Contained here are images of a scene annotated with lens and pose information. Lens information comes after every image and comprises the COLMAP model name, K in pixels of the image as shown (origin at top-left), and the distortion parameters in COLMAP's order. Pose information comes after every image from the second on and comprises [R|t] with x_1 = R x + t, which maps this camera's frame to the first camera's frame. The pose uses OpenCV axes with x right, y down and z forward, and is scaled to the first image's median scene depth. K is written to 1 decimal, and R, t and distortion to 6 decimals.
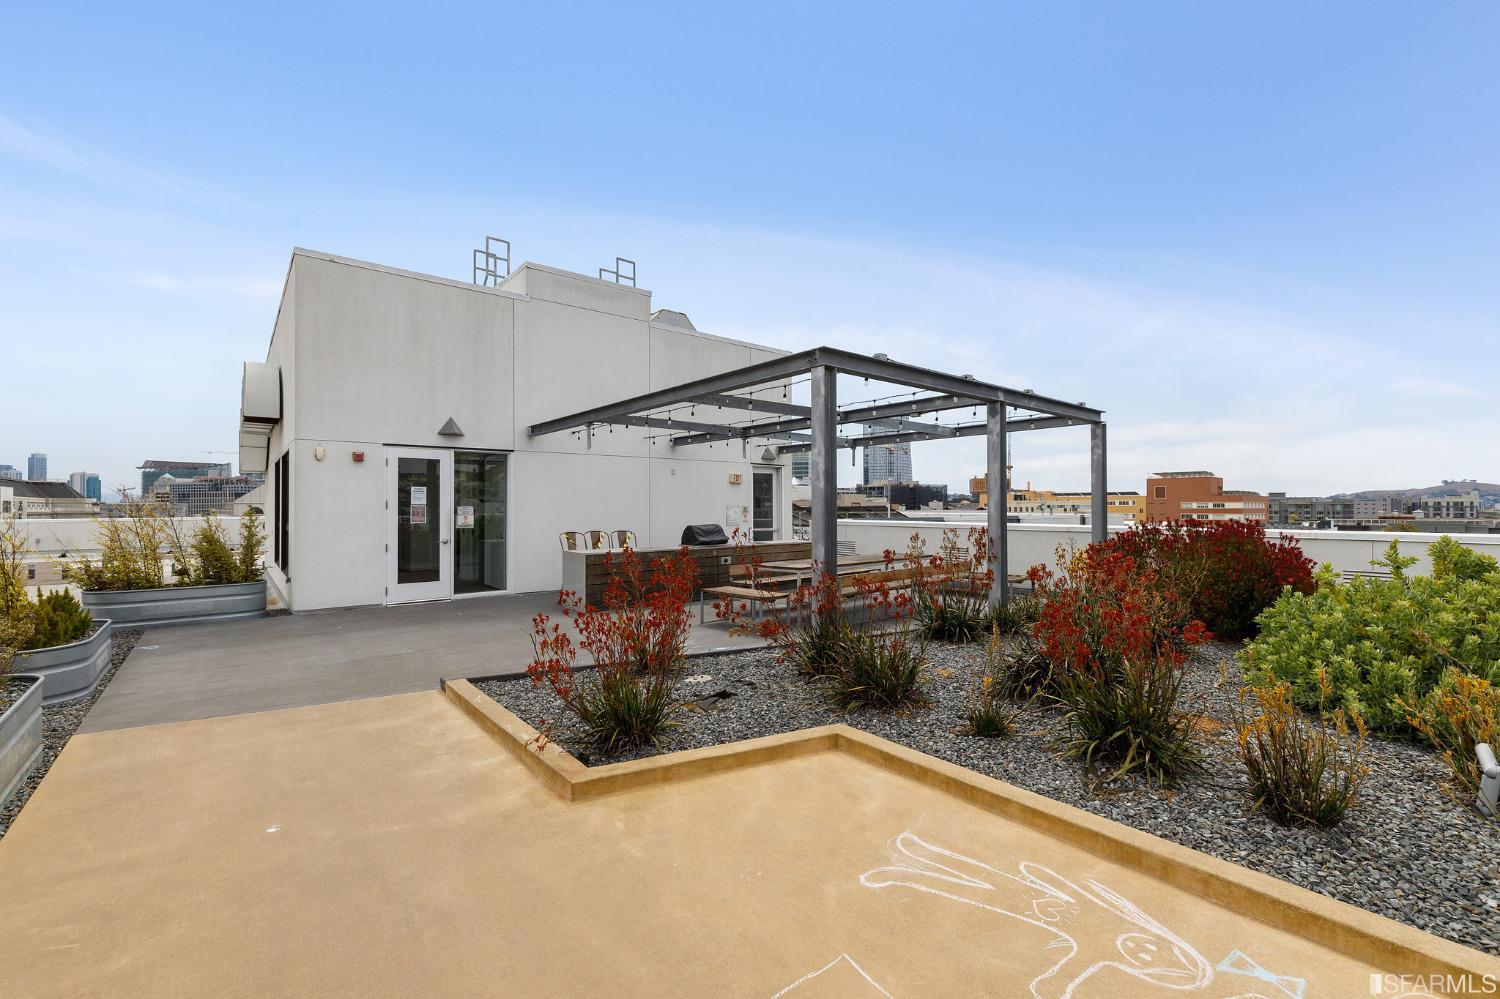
lens RADIAL K [[627.4, 0, 750.0], [0, 627.4, 499.5], [0, 0, 1]] dist [-0.000627, -0.000171]
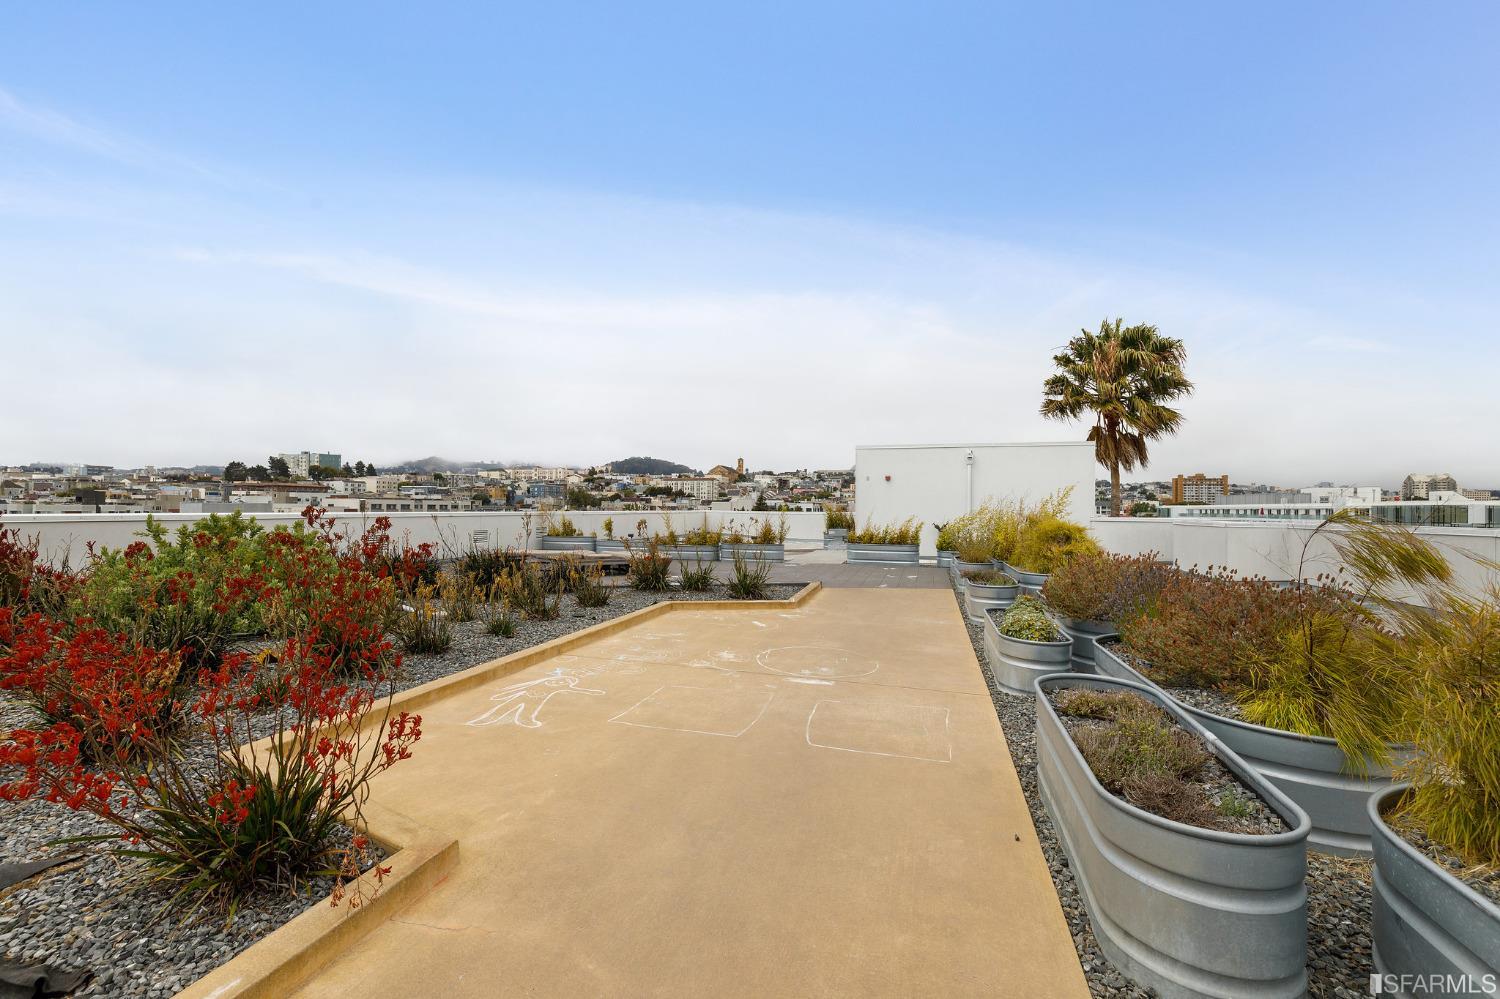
lens RADIAL K [[627.4, 0, 750.0], [0, 627.4, 499.5], [0, 0, 1]] dist [-0.000627, -0.000171]
pose [[-0.565756, 0.006833, 0.824544, -1.272567], [-0.017879, 0.999629, -0.020552, 0.070099], [-0.824379, -0.026369, -0.565424, 1.336527]]
